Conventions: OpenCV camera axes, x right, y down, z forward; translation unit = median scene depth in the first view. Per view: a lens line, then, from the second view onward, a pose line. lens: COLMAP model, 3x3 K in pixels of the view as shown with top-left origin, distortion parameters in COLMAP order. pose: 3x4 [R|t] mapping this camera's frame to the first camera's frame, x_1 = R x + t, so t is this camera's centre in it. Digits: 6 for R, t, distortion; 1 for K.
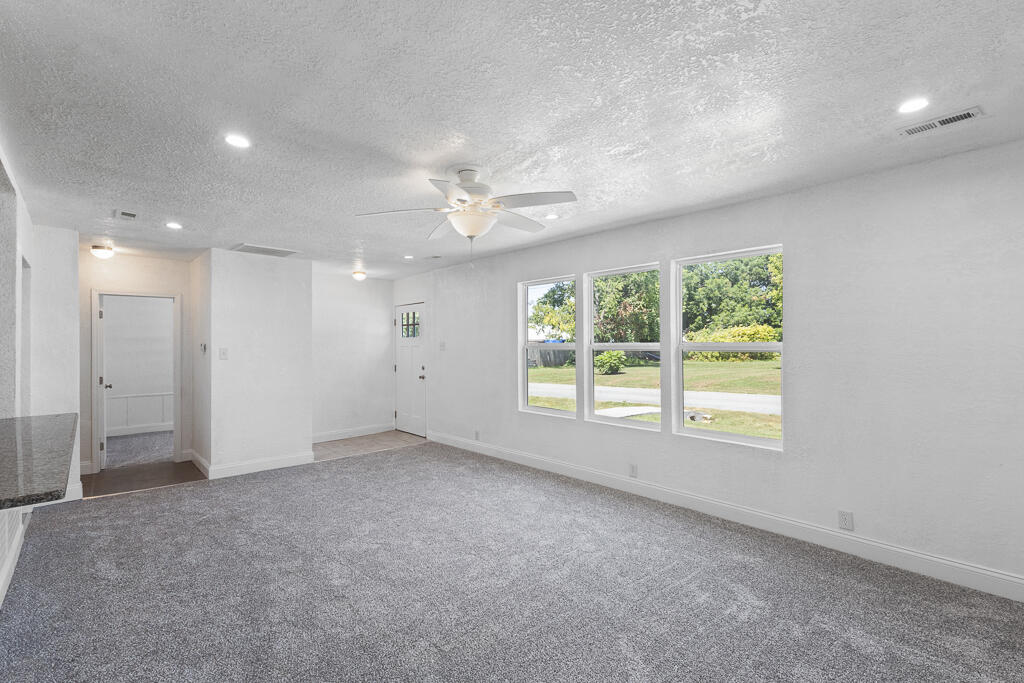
lens RADIAL K [[482.9, 0, 516.8], [0, 482.9, 341.3], [0, 0, 1]] dist [0.001320, 0.000419]
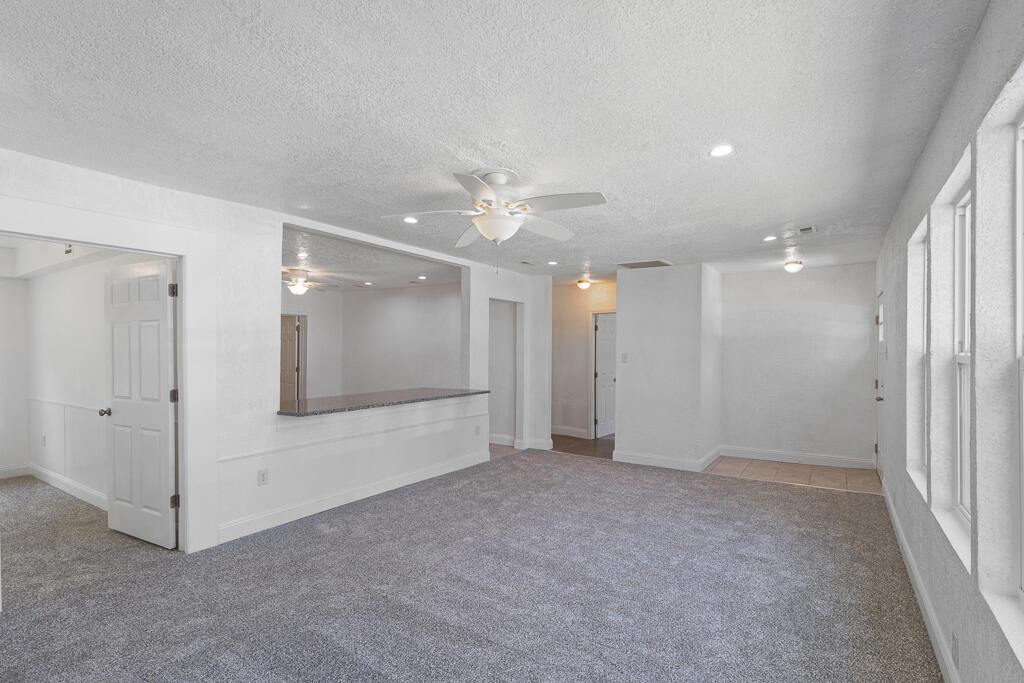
lens RADIAL K [[483.5, 0, 512.0], [0, 483.5, 359.3], [0, 0, 1]] dist [0.001924, 0.000324]
pose [[0.244644, 0.021049, -0.969384, 0.355670], [-0.000877, 0.999769, 0.021488, 0.003493], [0.969613, -0.004407, 0.244606, 0.337887]]
